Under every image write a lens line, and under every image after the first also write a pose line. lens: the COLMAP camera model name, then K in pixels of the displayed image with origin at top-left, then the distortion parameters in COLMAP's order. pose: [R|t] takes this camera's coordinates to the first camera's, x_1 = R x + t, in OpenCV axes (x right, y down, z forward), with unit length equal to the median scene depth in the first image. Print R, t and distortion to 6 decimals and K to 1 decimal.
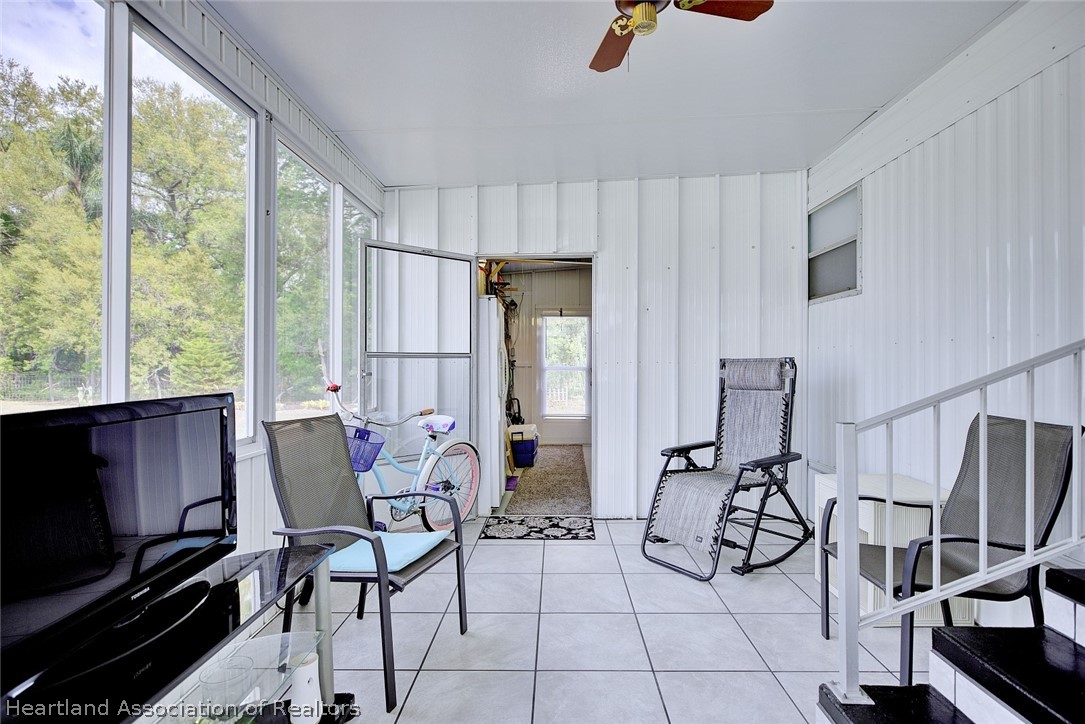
lens RADIAL K [[506.1, 0, 545.1], [0, 506.1, 358.7], [0, 0, 1]] dist [-0.002791, 0.001105]
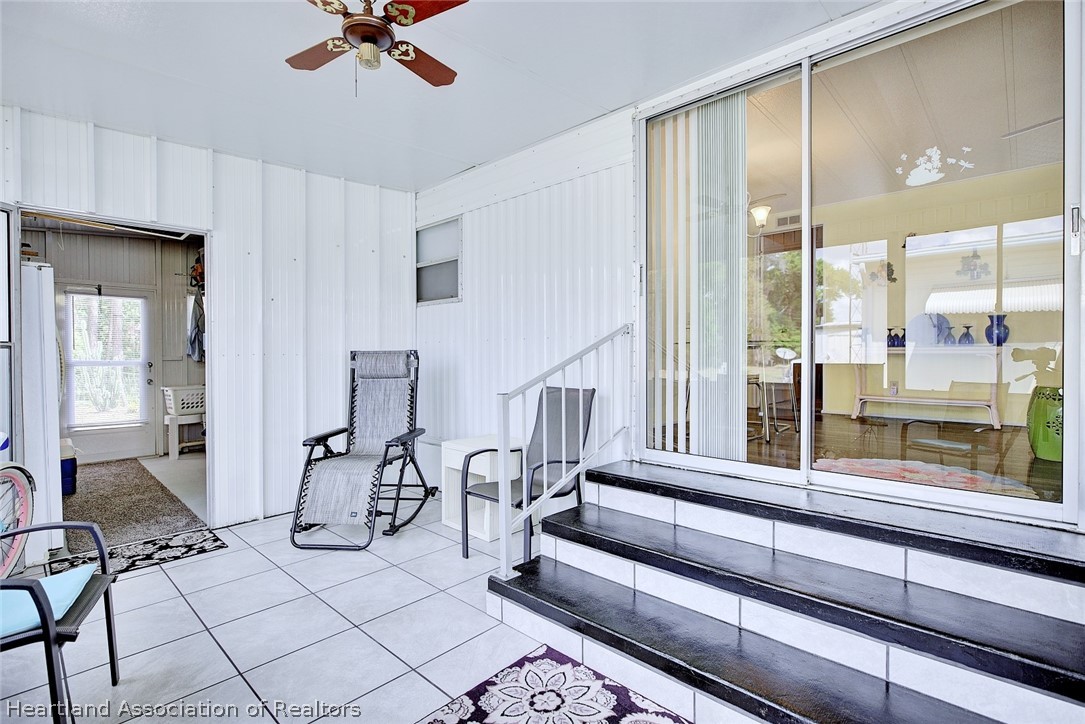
lens RADIAL K [[506.1, 0, 542.1], [0, 506.1, 357.8], [0, 0, 1]] dist [-0.002791, 0.001105]
pose [[0.678161, -0.005489, 0.734893, -0.195450], [-0.003299, 0.999939, 0.010513, 0.001898], [-0.734906, -0.009553, 0.678101, -0.039575]]
